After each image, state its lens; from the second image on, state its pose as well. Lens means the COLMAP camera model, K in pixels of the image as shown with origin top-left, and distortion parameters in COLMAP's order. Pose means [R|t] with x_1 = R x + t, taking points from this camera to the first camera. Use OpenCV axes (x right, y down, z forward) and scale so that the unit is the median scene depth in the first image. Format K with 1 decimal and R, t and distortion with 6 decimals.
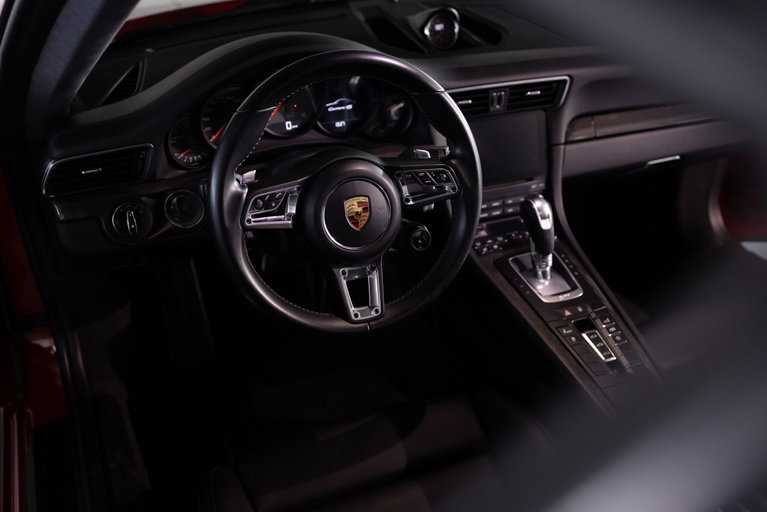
lens RADIAL K [[883.3, 0, 383.5], [0, 883.3, 256.0], [0, 0, 1]] dist [-0.012042, -0.005597]
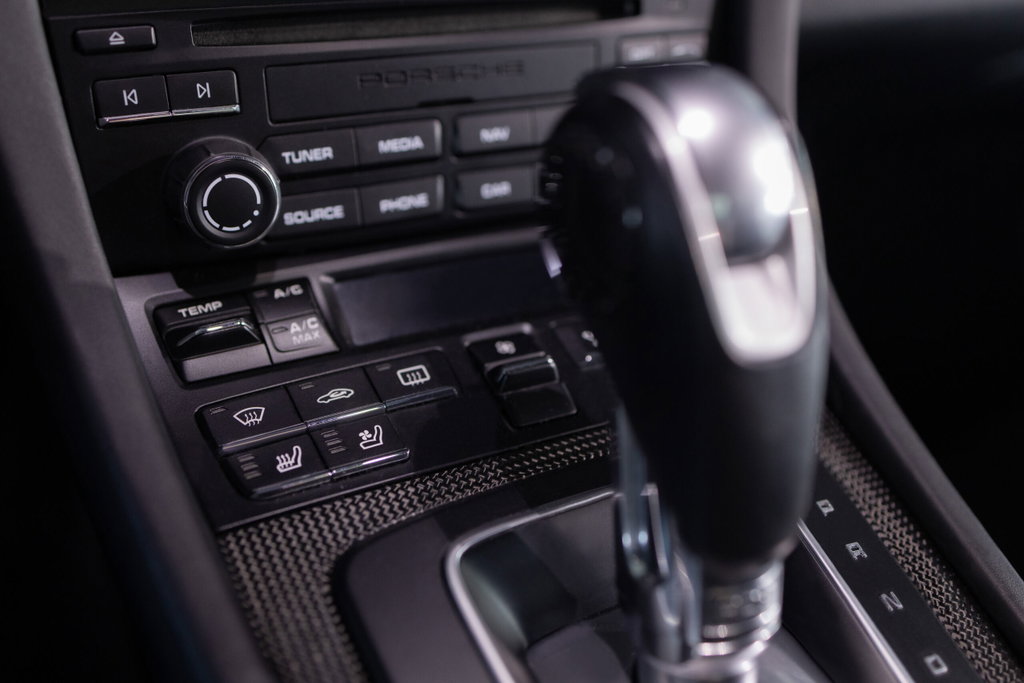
lens RADIAL K [[1179.2, 0, 512.0], [0, 1179.2, 341.5], [0, 0, 1]] dist [-0.012042, -0.005597]
pose [[0.995741, 0.025953, 0.088467, 0.141272], [-0.031022, 0.997926, 0.056412, -0.039862], [-0.086819, -0.058916, 0.994480, 0.863084]]
